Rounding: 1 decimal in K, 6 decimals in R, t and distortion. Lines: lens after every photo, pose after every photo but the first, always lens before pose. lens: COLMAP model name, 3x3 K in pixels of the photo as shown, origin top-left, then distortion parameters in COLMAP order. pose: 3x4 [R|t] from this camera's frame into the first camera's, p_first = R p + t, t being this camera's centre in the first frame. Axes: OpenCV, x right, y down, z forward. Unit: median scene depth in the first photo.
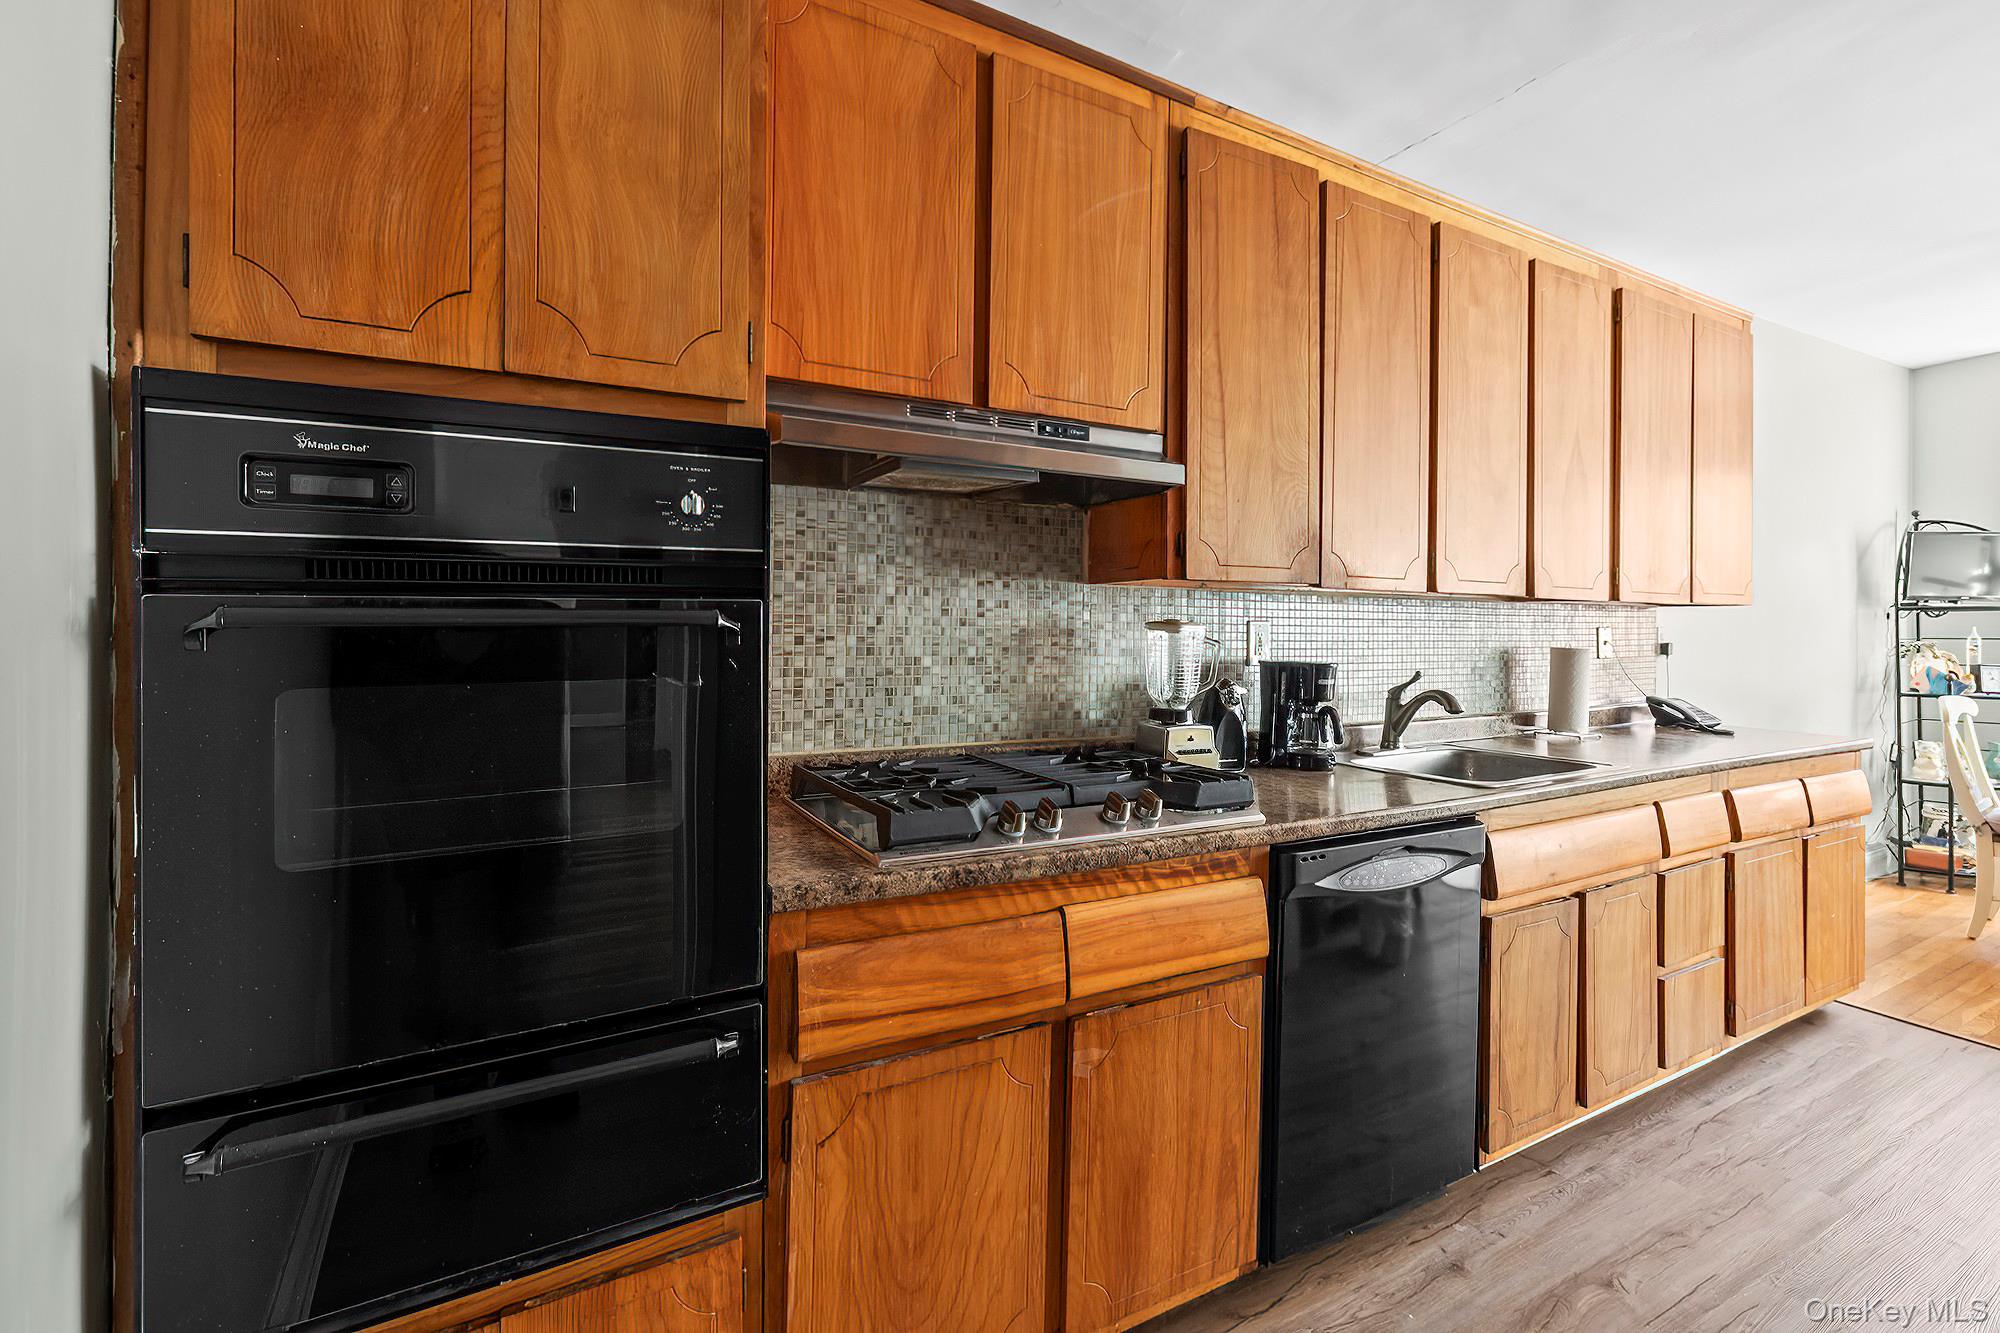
lens RADIAL K [[889.8, 0, 1014.4], [0, 889.8, 626.5], [0, 0, 1]] dist [0.001944, 0.000379]
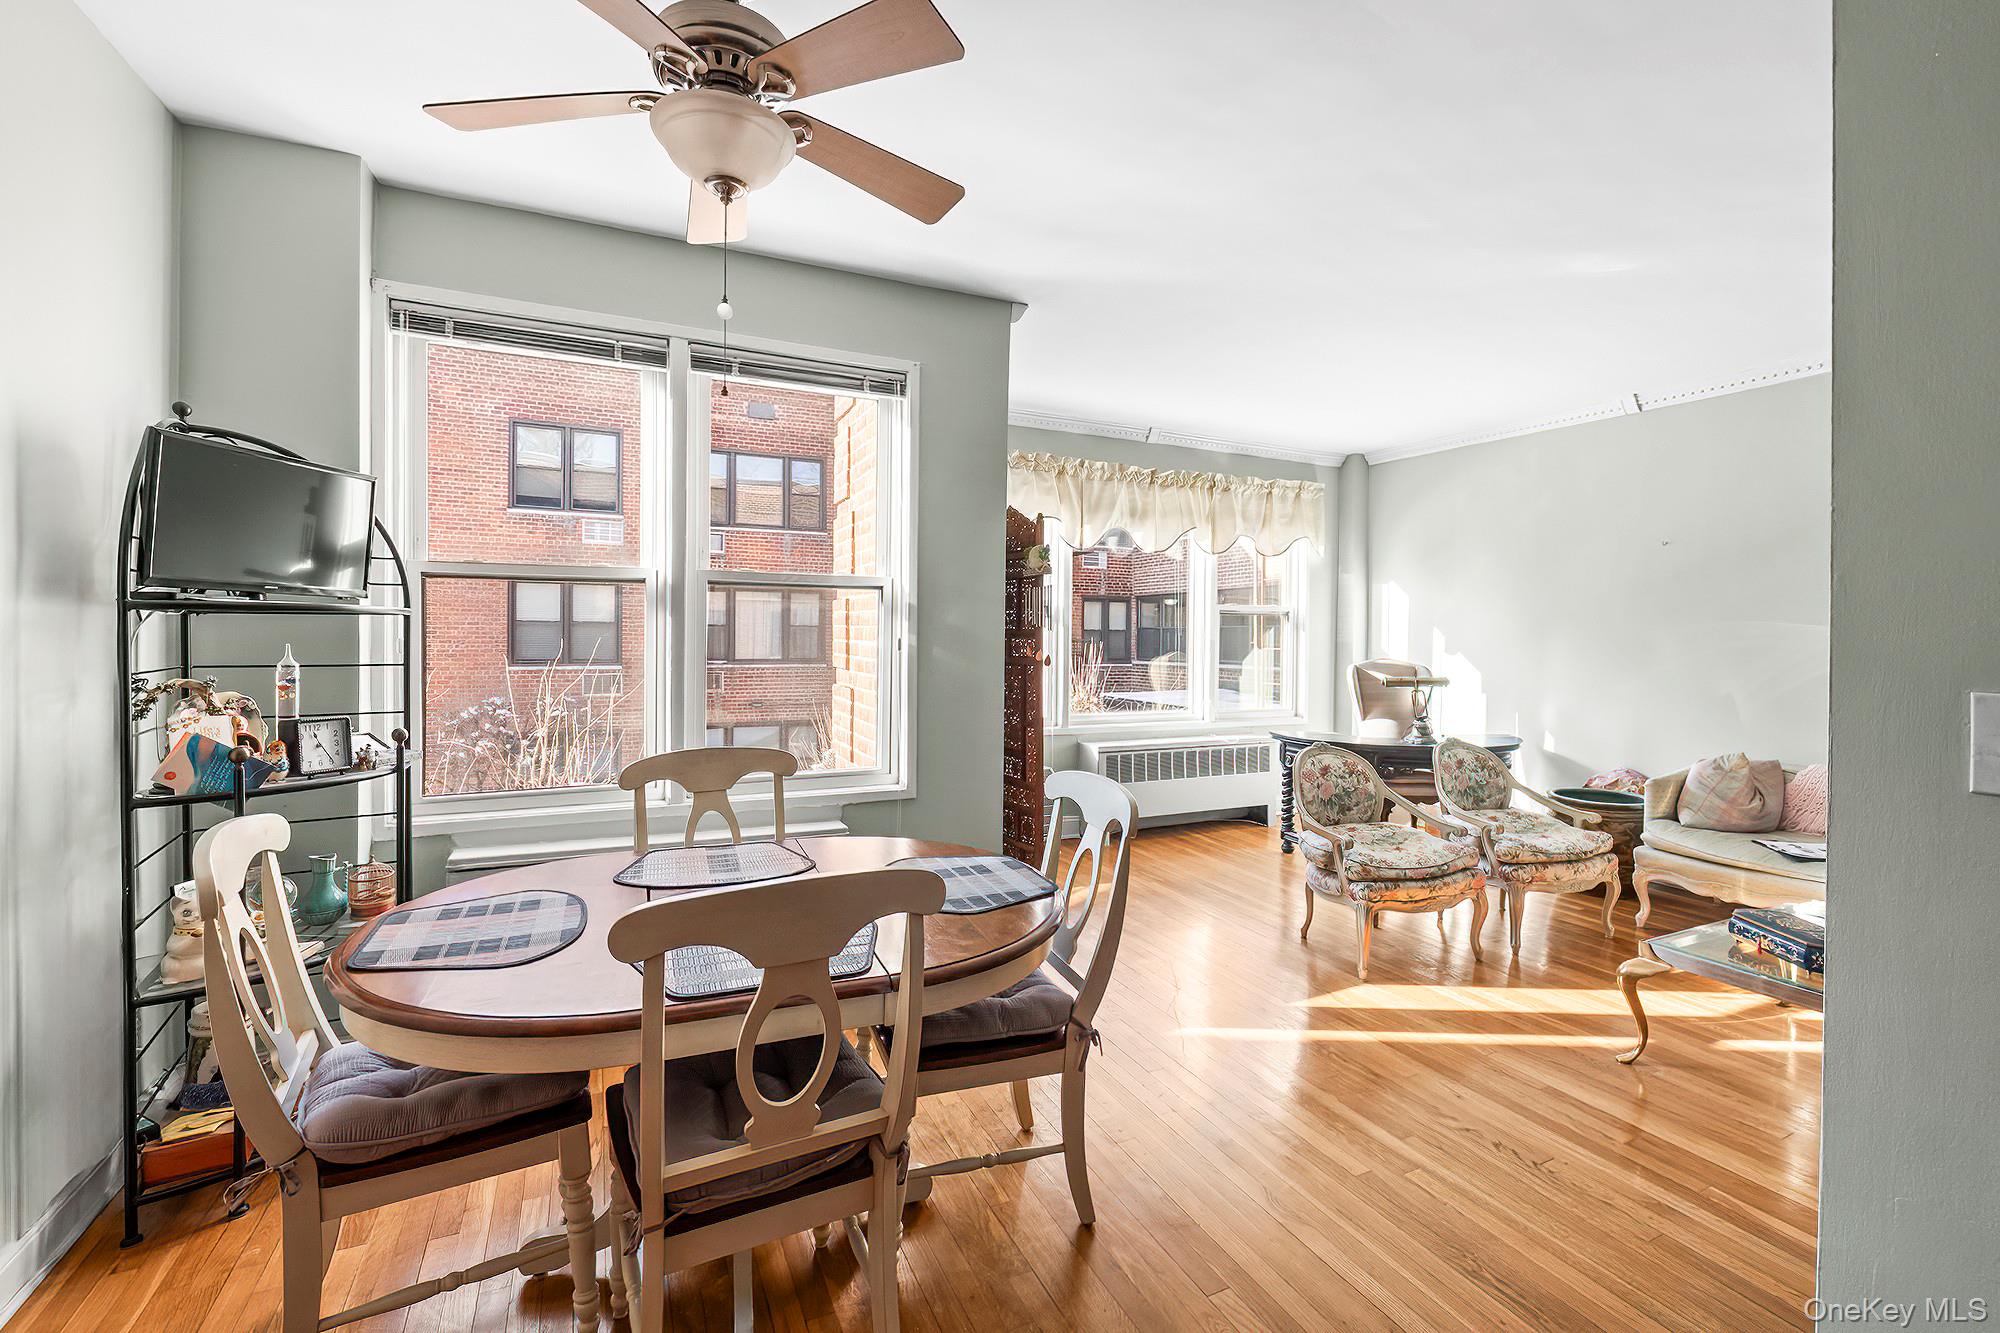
lens RADIAL K [[889.8, 0, 1066.3], [0, 889.8, 641.6], [0, 0, 1]] dist [0.001944, 0.000379]
pose [[0.039197, -0.004487, 0.999221, 1.664952], [-0.010537, 0.999932, 0.004904, -0.024819], [-0.999176, -0.010721, 0.039147, 1.526636]]
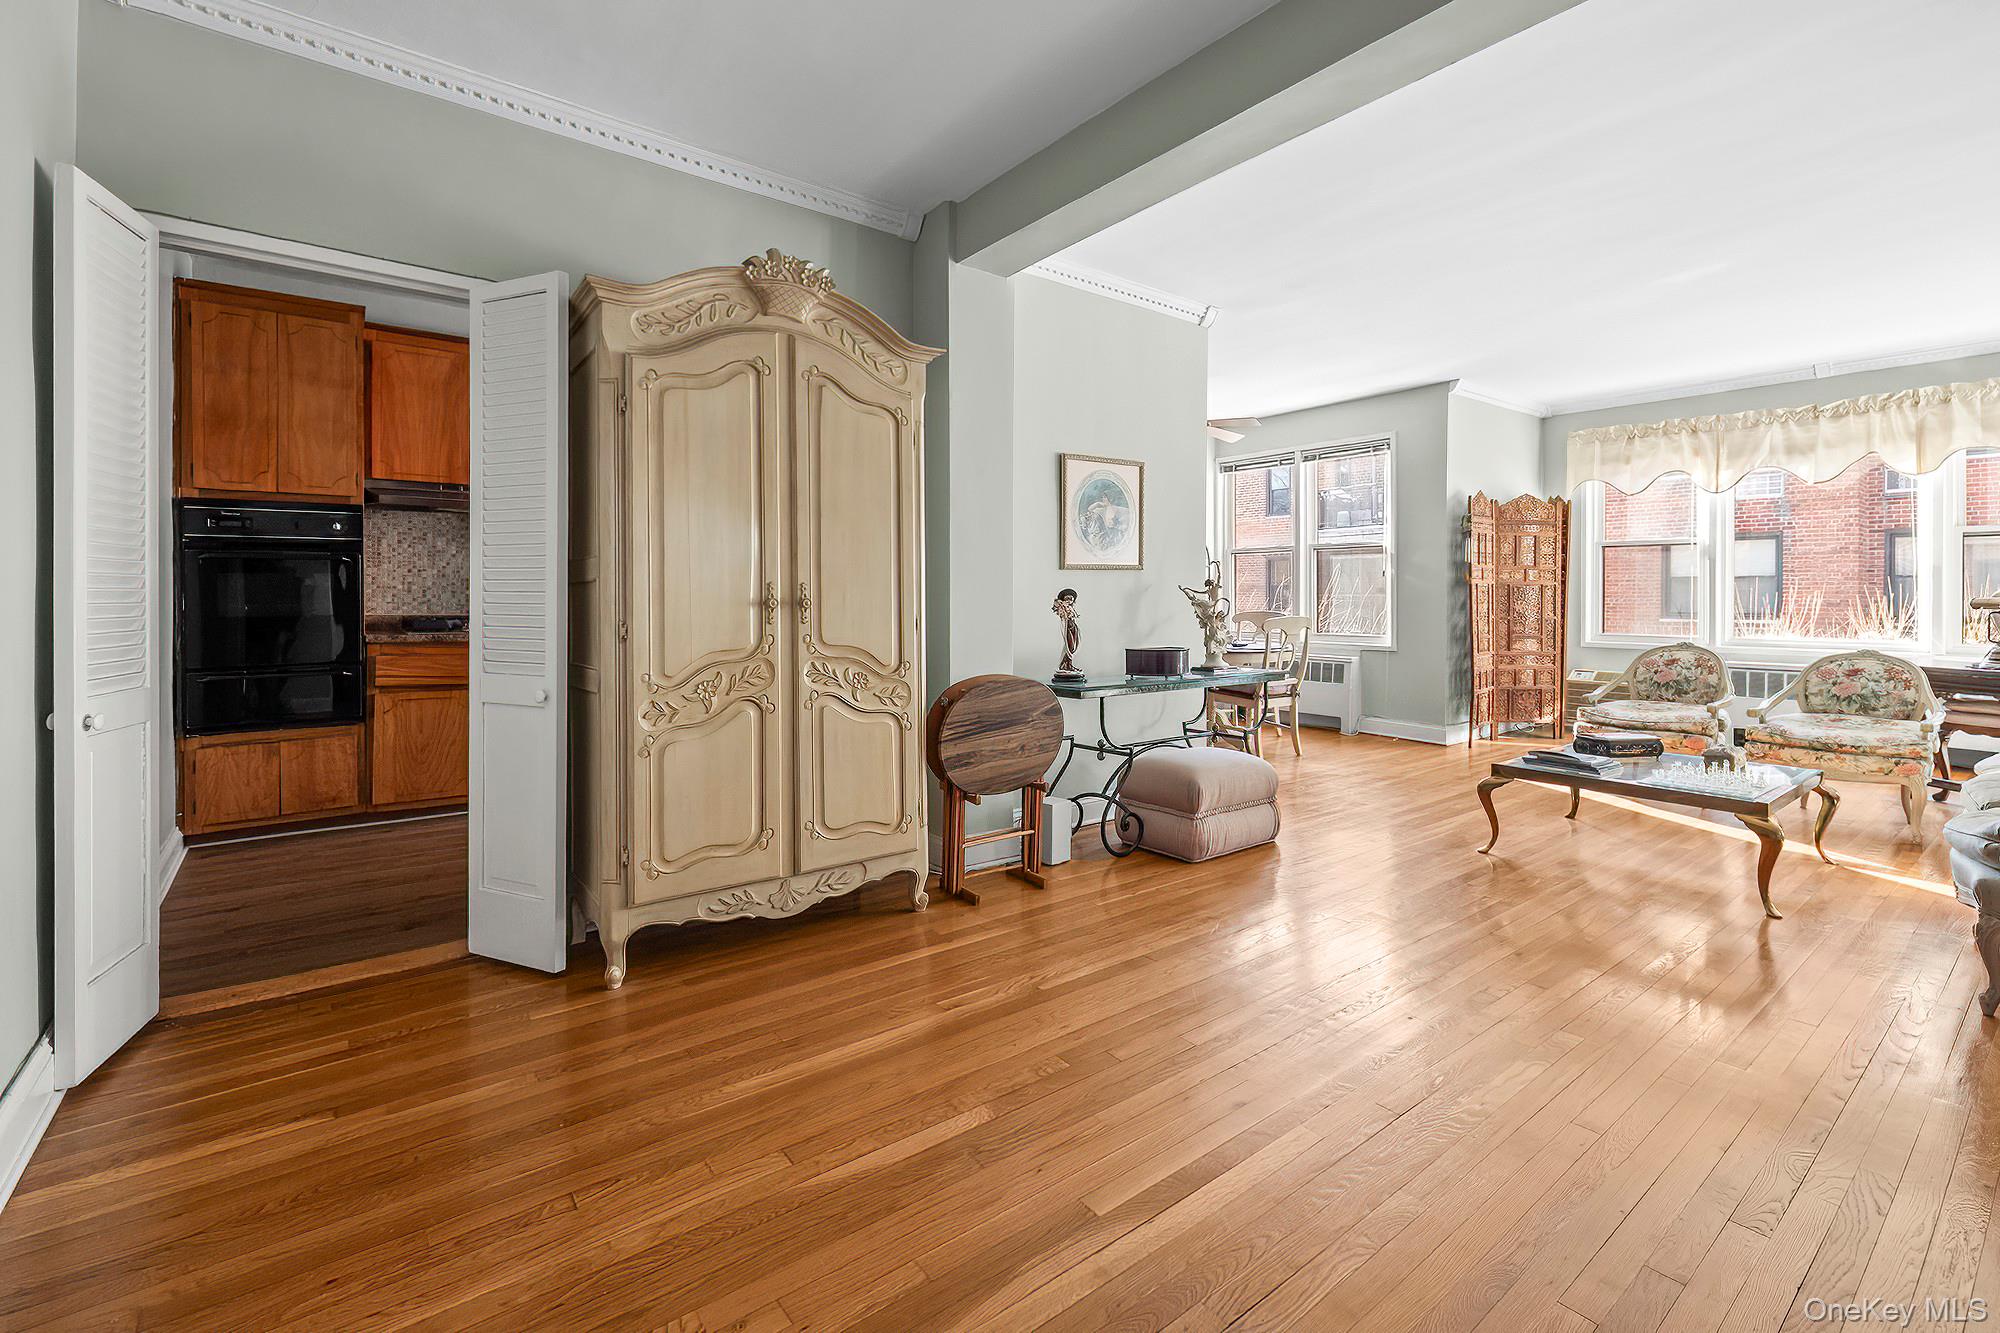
lens RADIAL K [[889.8, 0, 1006.2], [0, 889.8, 606.4], [0, 0, 1]] dist [0.001944, 0.000379]
pose [[0.987787, -0.003250, 0.155774, 1.272382], [0.001184, 0.999910, 0.013349, 0.102824], [-0.155803, -0.013002, 0.987703, -2.171508]]
